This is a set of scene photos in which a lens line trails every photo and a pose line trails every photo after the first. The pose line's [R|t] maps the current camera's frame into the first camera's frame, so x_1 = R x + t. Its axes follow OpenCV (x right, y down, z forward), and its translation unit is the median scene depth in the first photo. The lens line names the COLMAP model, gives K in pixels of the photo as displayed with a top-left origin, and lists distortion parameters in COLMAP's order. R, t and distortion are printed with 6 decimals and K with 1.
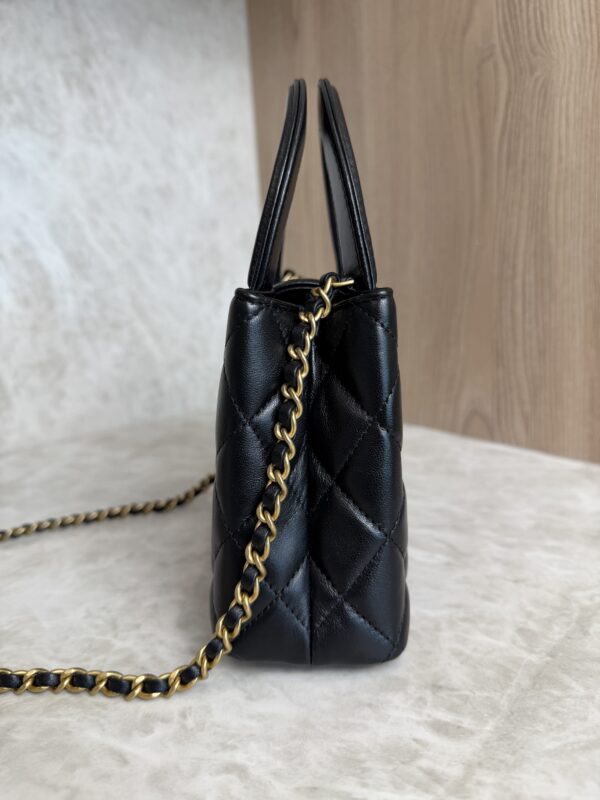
lens RADIAL K [[595.9, 0, 300.0], [0, 595.9, 400.0], [0, 0, 1]] dist [-0.040251, 0.001558]
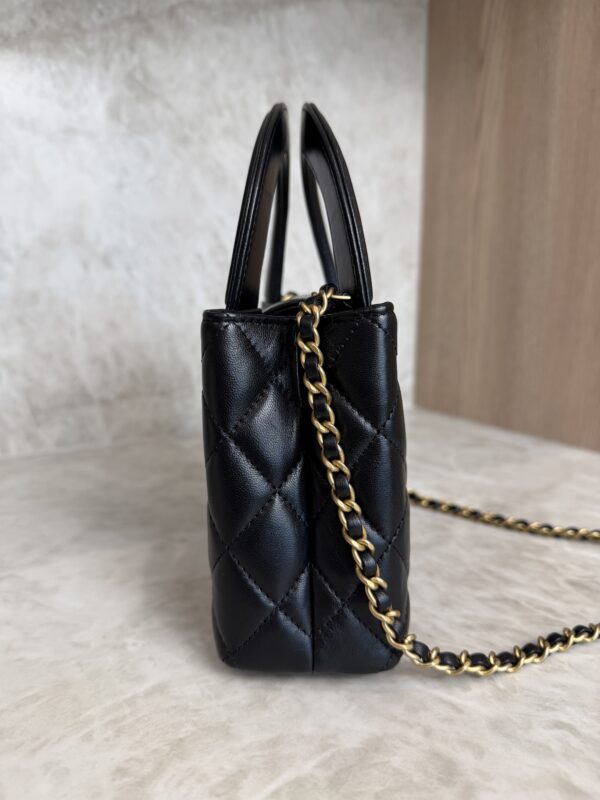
lens RADIAL K [[595.9, 0, 300.0], [0, 595.9, 400.0], [0, 0, 1]] dist [-0.040251, 0.001558]
pose [[0.990824, 0.087503, -0.103012, -0.229521], [-0.089636, 0.995842, -0.016244, 0.026595], [0.101162, 0.025329, 0.994547, -0.079209]]
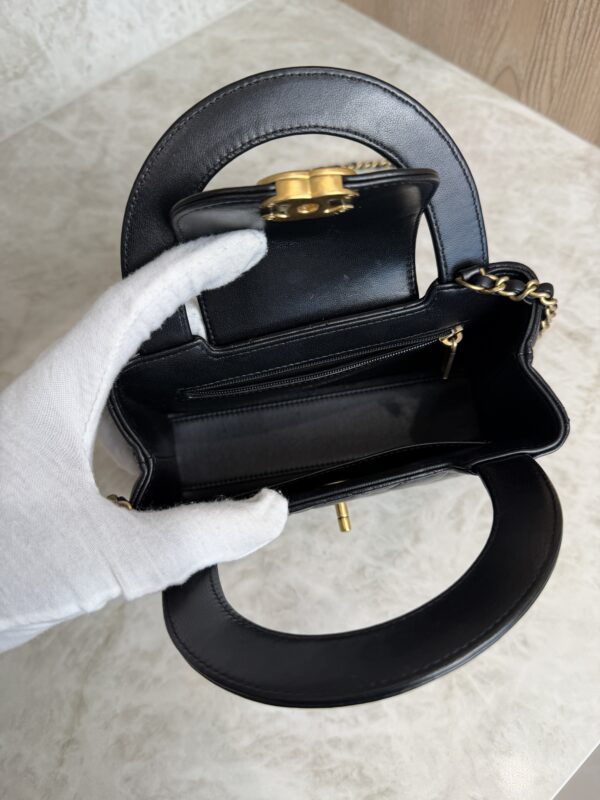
lens RADIAL K [[583.5, 0, 300.0], [0, 583.5, 400.0], [0, 0, 1]] dist [-0.006297, -0.026135]
pose [[0.998875, -0.047173, 0.004768, -0.121478], [0.026036, 0.629762, 0.776352, -0.477774], [-0.039626, -0.775355, 0.630282, -0.096577]]
